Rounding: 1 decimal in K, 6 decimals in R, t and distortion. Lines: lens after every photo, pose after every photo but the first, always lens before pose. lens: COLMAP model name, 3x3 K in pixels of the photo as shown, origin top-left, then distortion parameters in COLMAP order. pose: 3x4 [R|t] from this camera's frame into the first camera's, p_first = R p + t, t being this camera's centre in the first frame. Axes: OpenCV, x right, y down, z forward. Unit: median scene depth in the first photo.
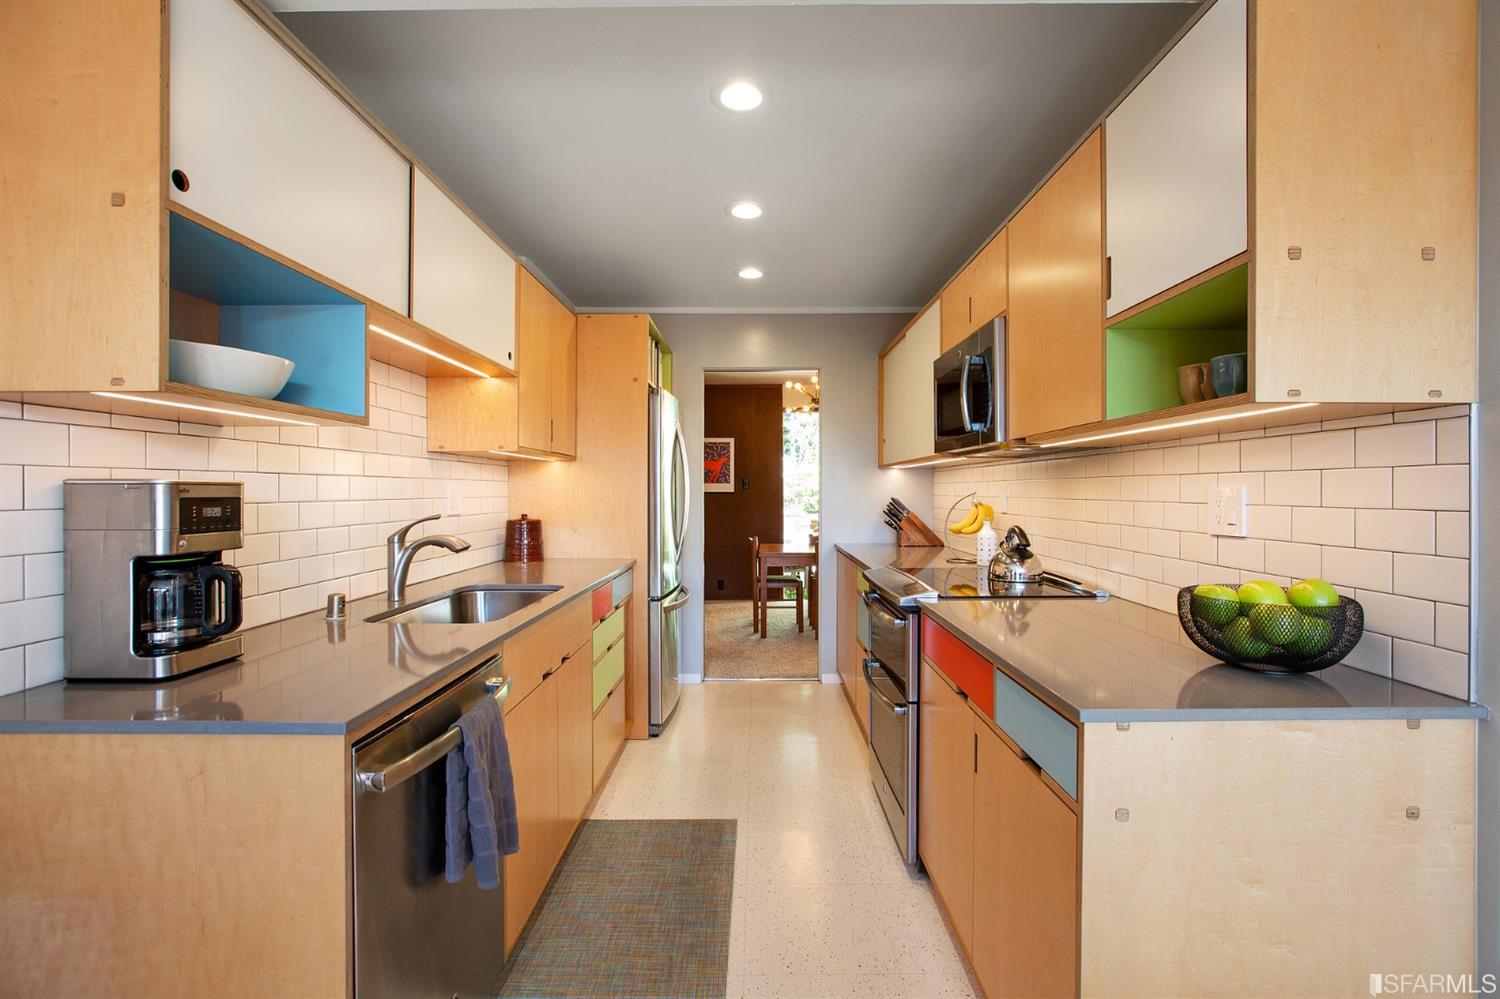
lens RADIAL K [[676.6, 0, 755.7], [0, 676.6, 491.5], [0, 0, 1]] dist [-0.032922, 0.009744]
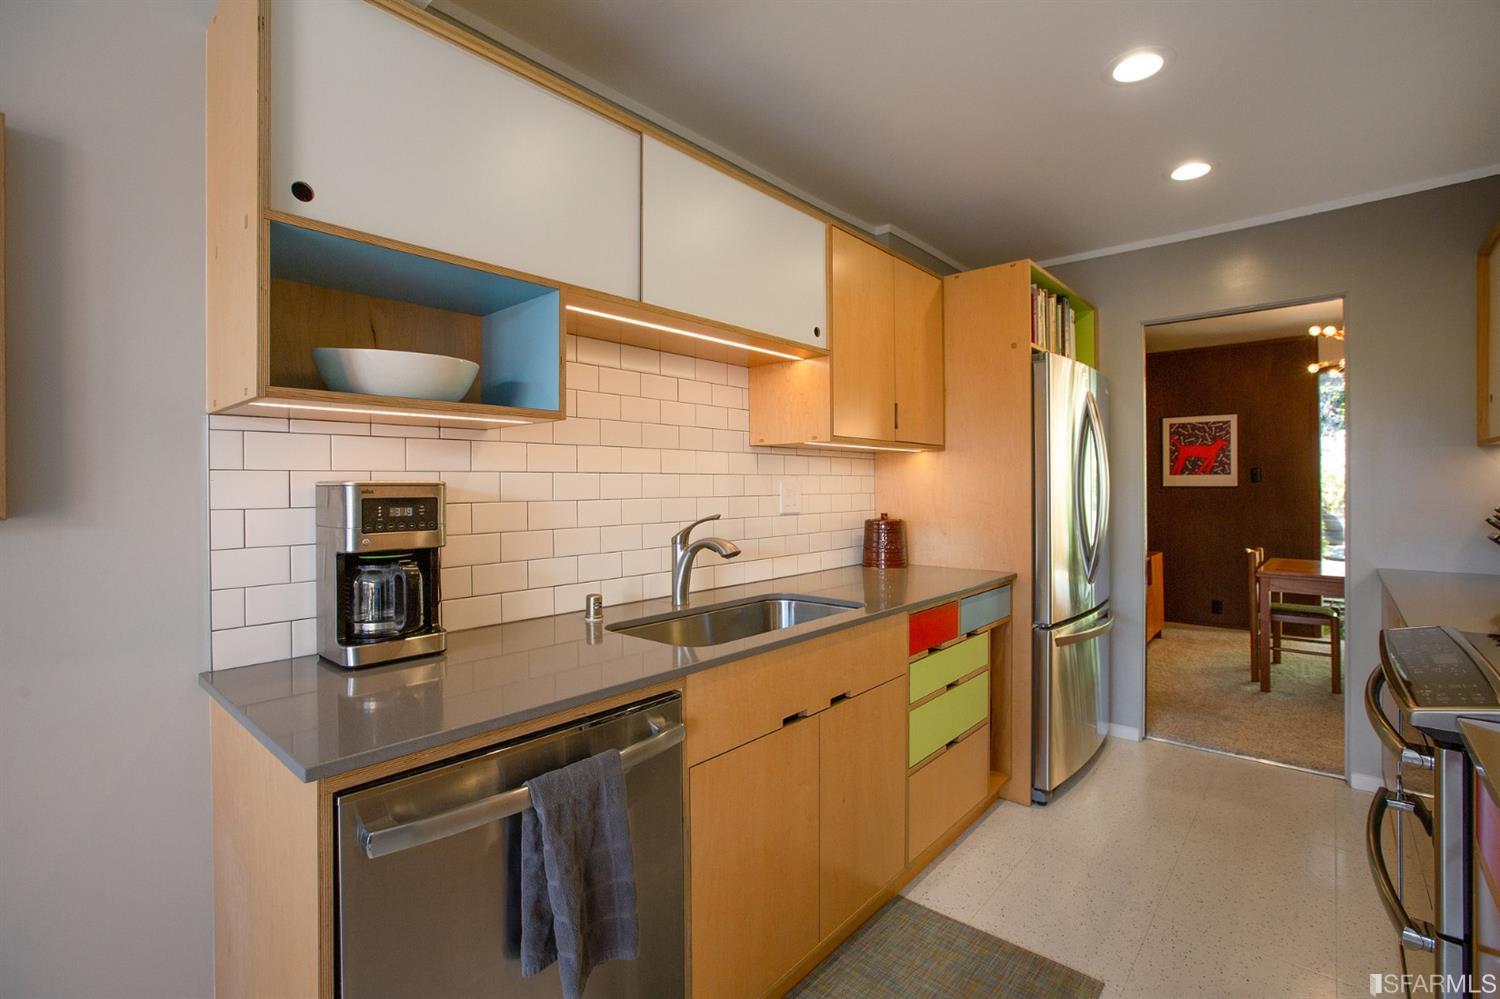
lens RADIAL K [[676.6, 0, 760.2], [0, 676.6, 485.0], [0, 0, 1]] dist [-0.032922, 0.009744]
pose [[0.759788, -0.004401, -0.650156, 0.141169], [0.004329, 0.999989, -0.001710, -0.003405], [0.650156, -0.001515, 0.759799, 0.279664]]
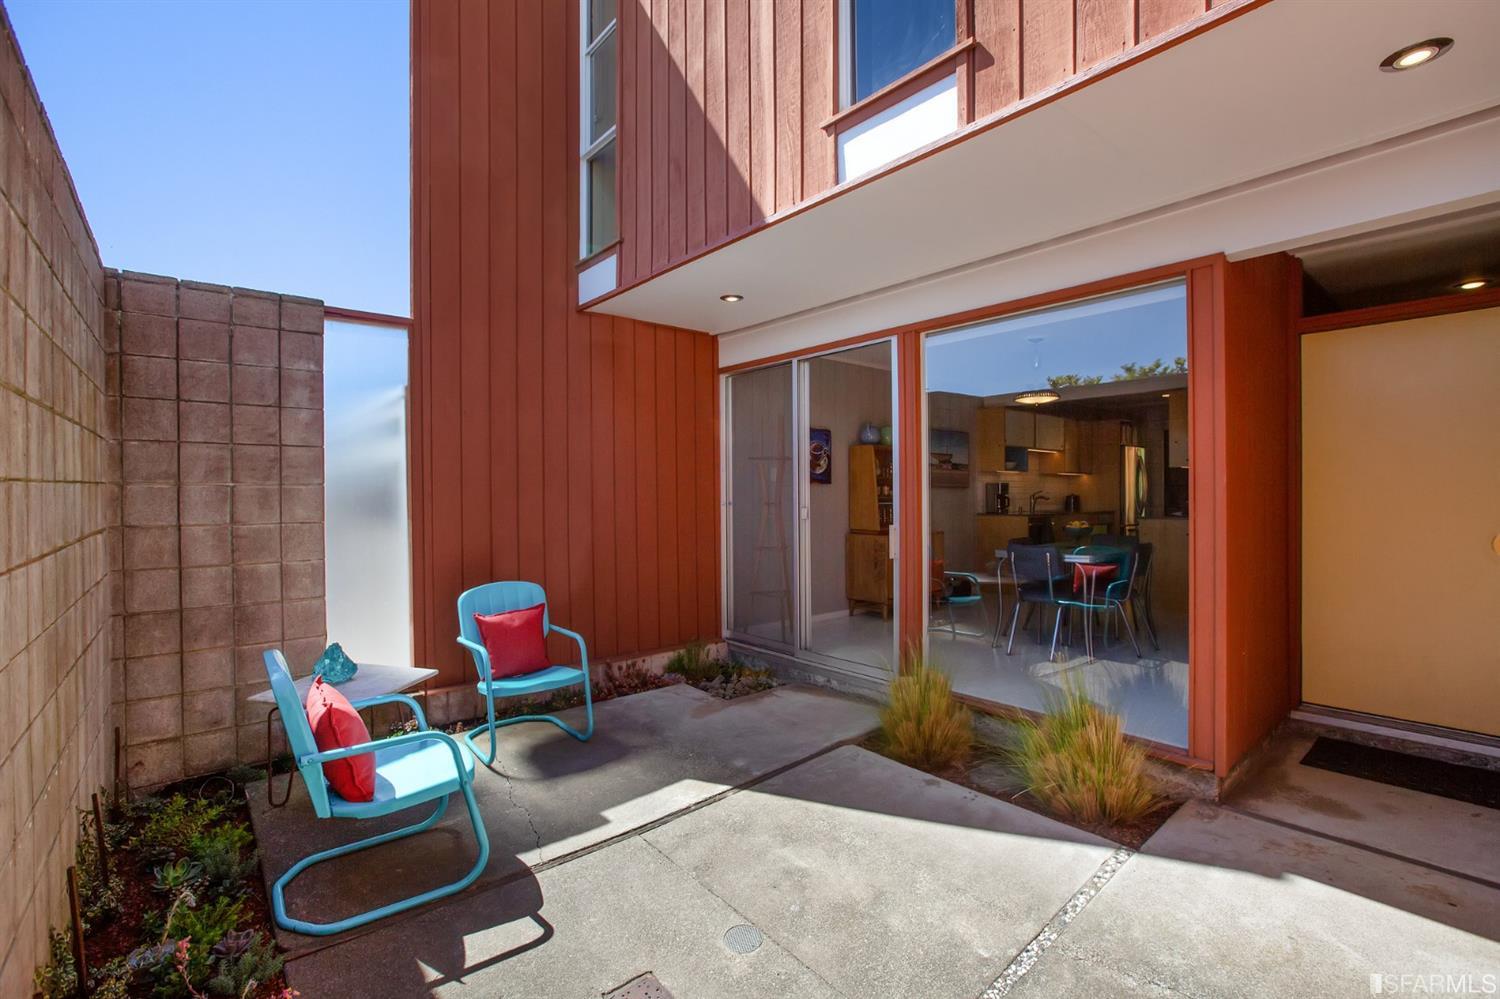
lens RADIAL K [[676.6, 0, 744.2], [0, 676.6, 495.6], [0, 0, 1]] dist [-0.032922, 0.009744]
pose [[0.644400, -0.002264, -0.764685, 1.228574], [0.005939, 0.999980, 0.002043, 0.038950], [0.764666, -0.005858, 0.644401, -2.497834]]
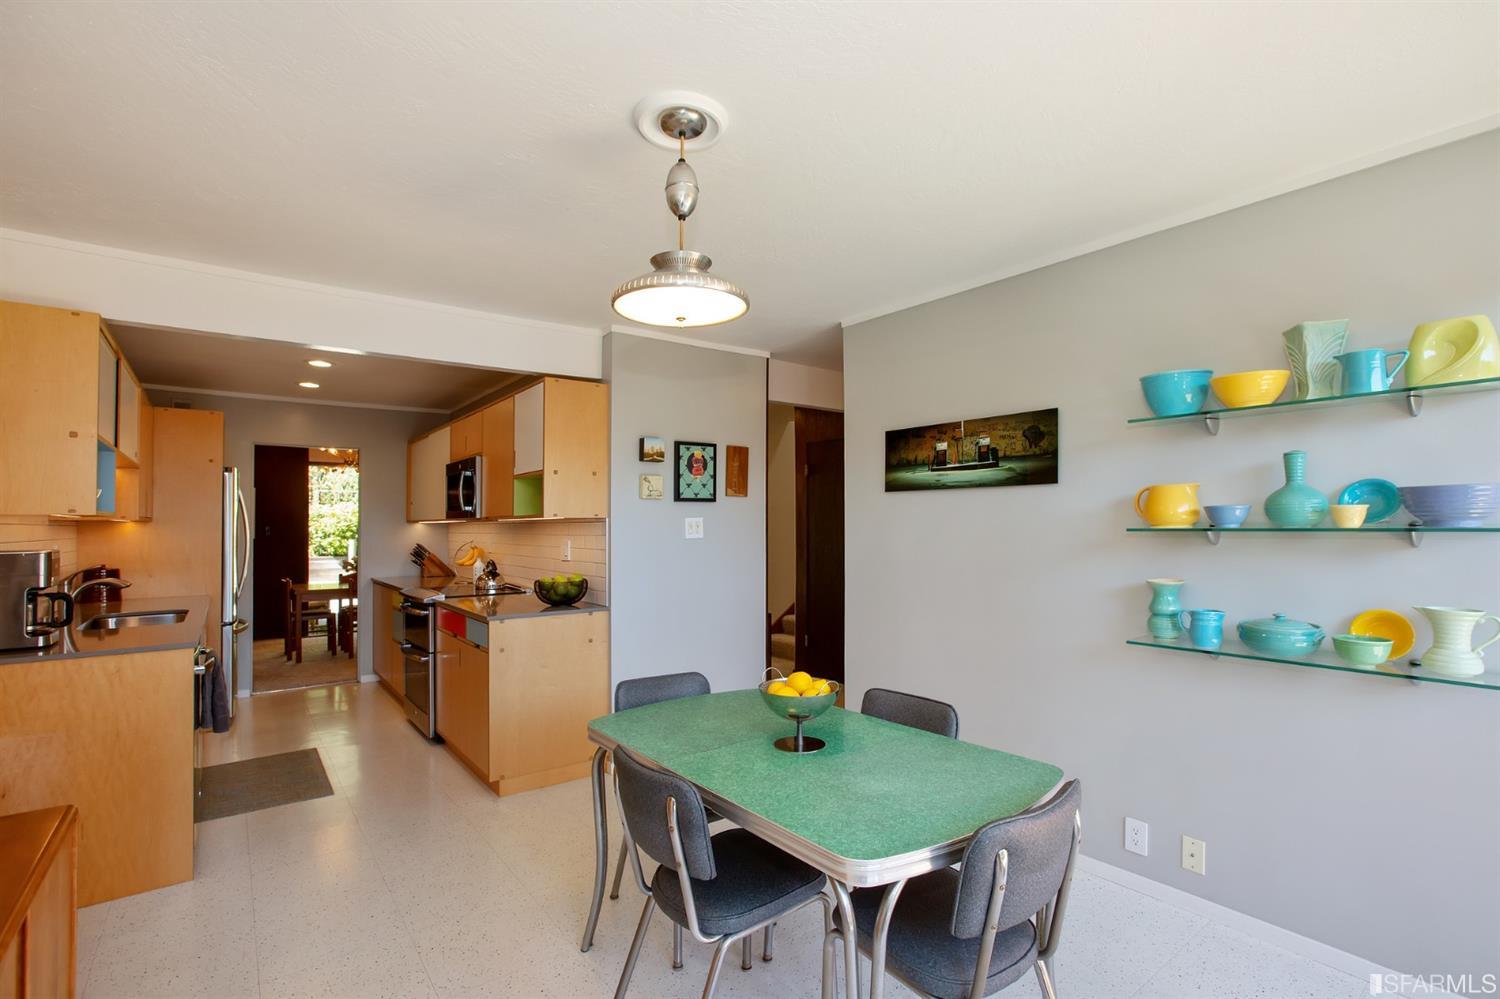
lens RADIAL K [[676.6, 0, 757.9], [0, 676.6, 511.0], [0, 0, 1]] dist [-0.032922, 0.009744]
pose [[0.781196, 0.008427, 0.624228, -0.201422], [0.007949, 0.999694, -0.023445, -0.034488], [-0.624235, 0.023277, 0.780890, -0.922367]]
